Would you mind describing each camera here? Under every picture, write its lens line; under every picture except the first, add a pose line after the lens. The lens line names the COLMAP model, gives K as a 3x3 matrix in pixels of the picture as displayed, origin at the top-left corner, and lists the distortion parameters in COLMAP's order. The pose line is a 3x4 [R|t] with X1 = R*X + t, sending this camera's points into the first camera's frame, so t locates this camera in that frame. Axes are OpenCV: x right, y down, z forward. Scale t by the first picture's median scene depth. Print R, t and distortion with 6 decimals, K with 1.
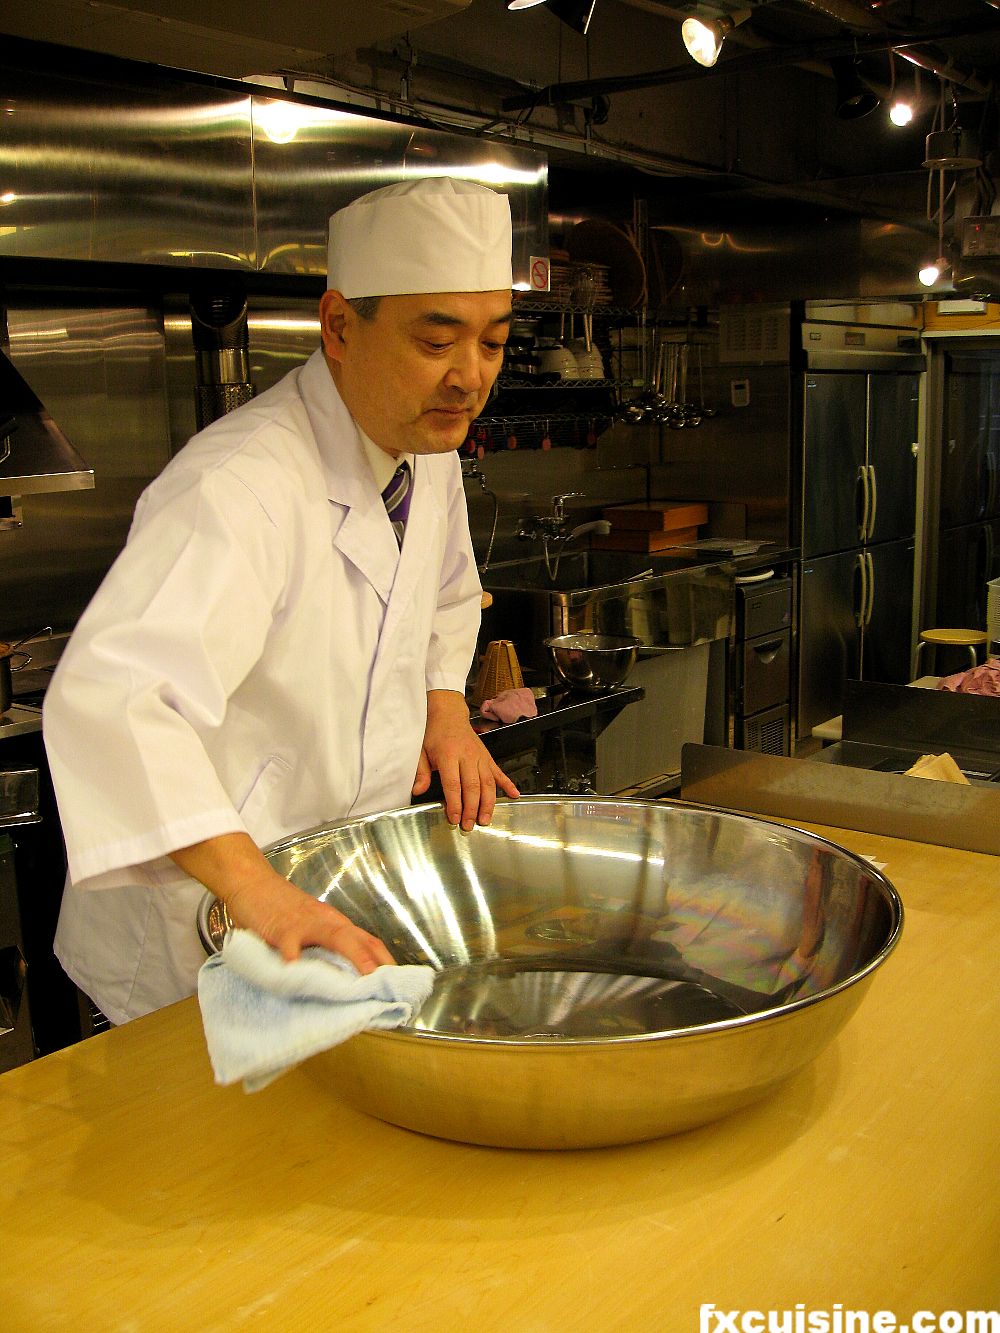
lens RADIAL K [[1436.3, 0, 490.8], [0, 1436.3, 678.8], [0, 0, 1]] dist [-0.080570, 0.000000]
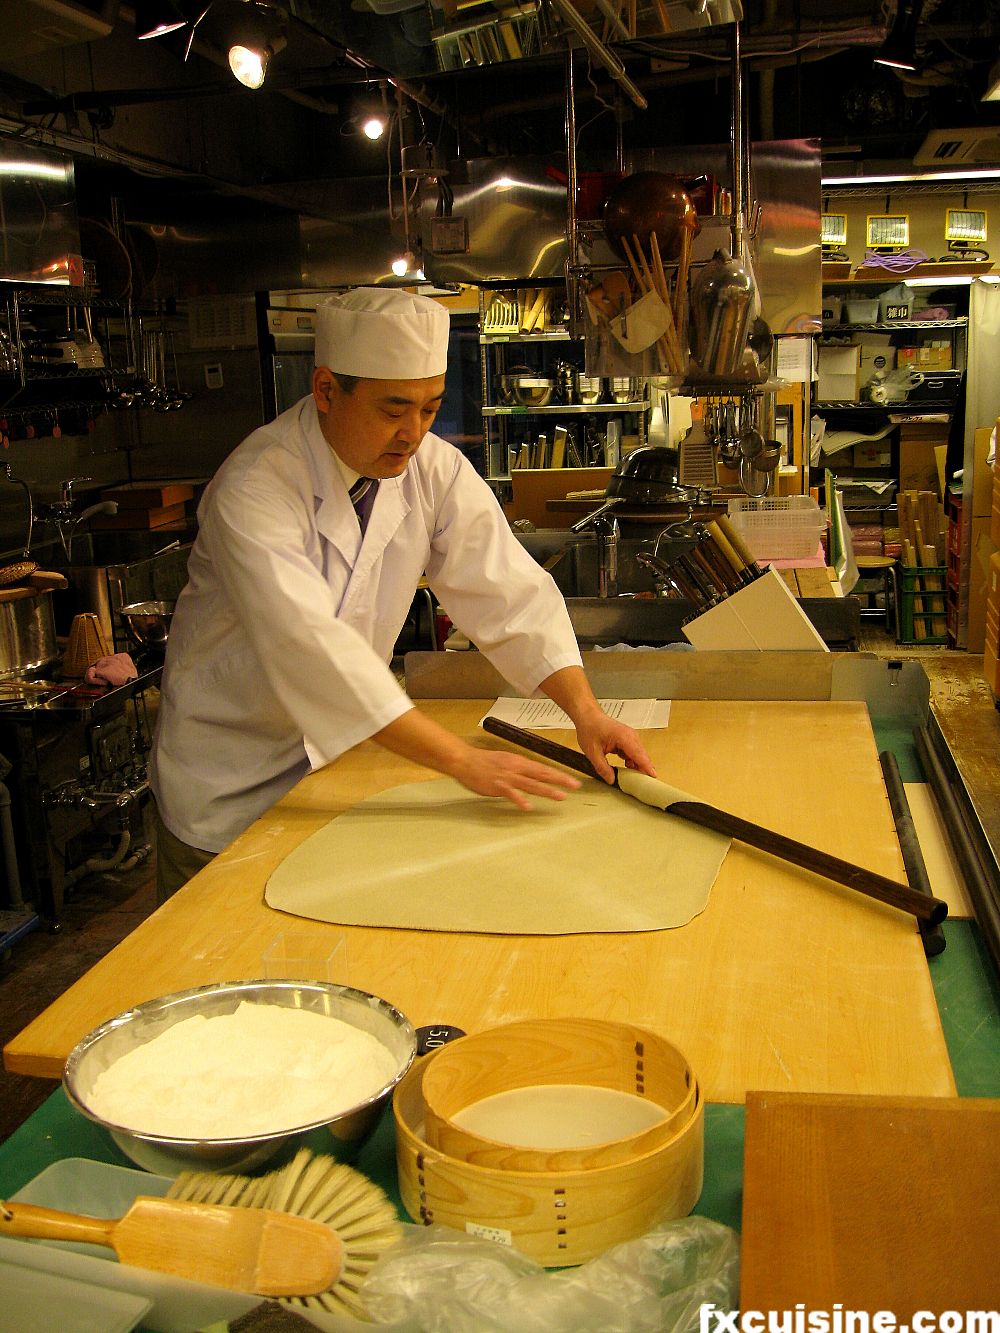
lens RADIAL K [[1436.3, 0, 493.3], [0, 1436.3, 670.4], [0, 0, 1]] dist [-0.080570, 0.000000]
pose [[0.889054, -0.118536, 0.442190, -0.156490], [0.116378, 0.992686, 0.032118, 0.013025], [-0.442762, 0.022906, 0.896346, -0.066266]]
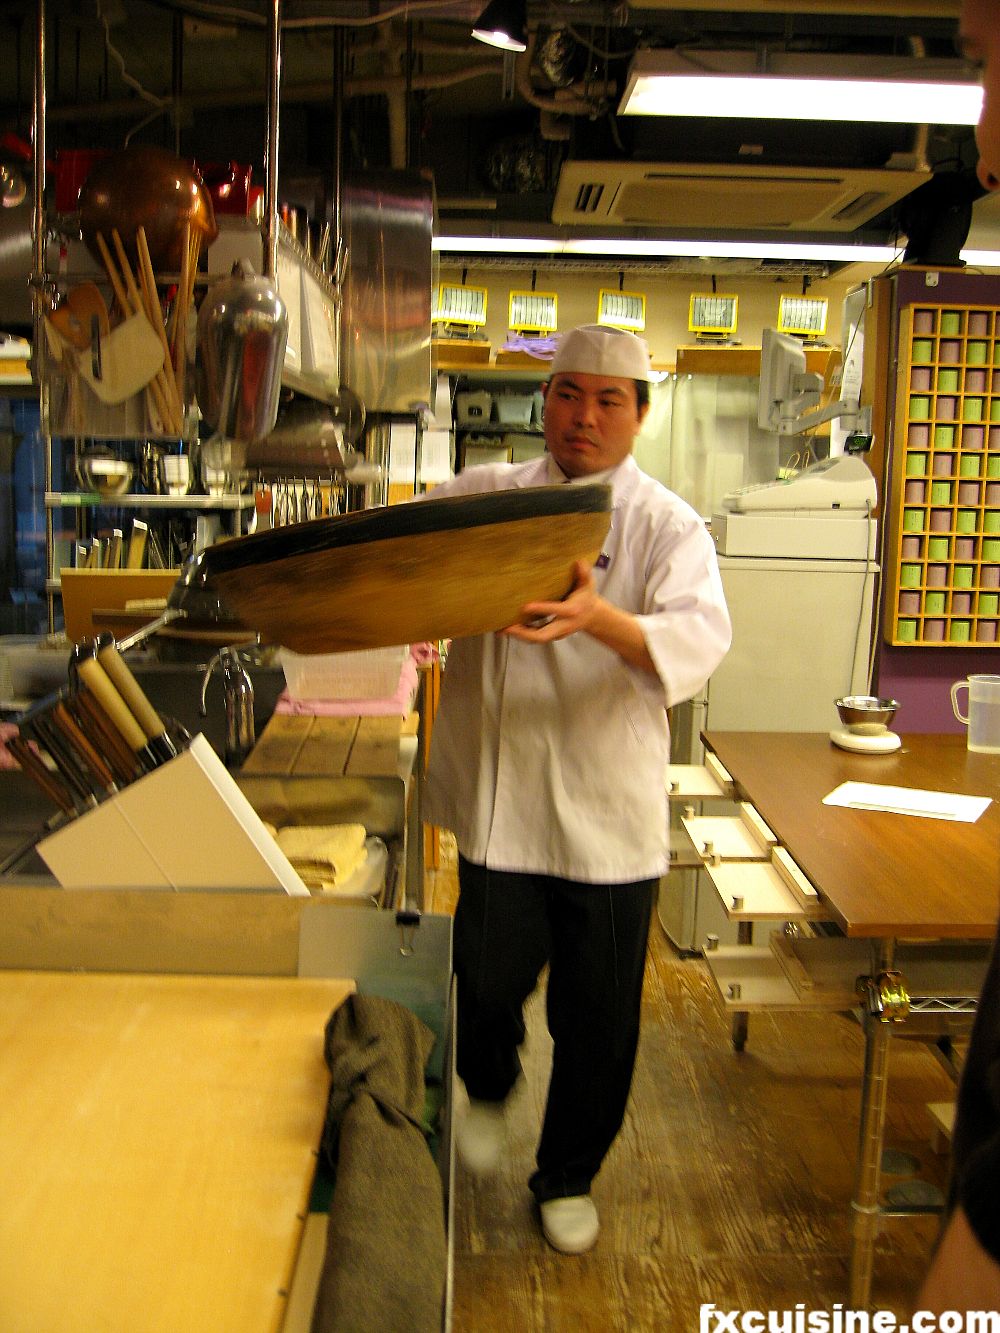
lens RADIAL K [[1436.3, 0, 495.3], [0, 1436.3, 661.5], [0, 0, 1]] dist [-0.080570, 0.000000]
pose [[0.777004, -0.055817, 0.627016, 0.032390], [0.094908, 0.995063, -0.029030, 0.001910], [-0.622300, 0.082065, 0.778465, 0.084638]]
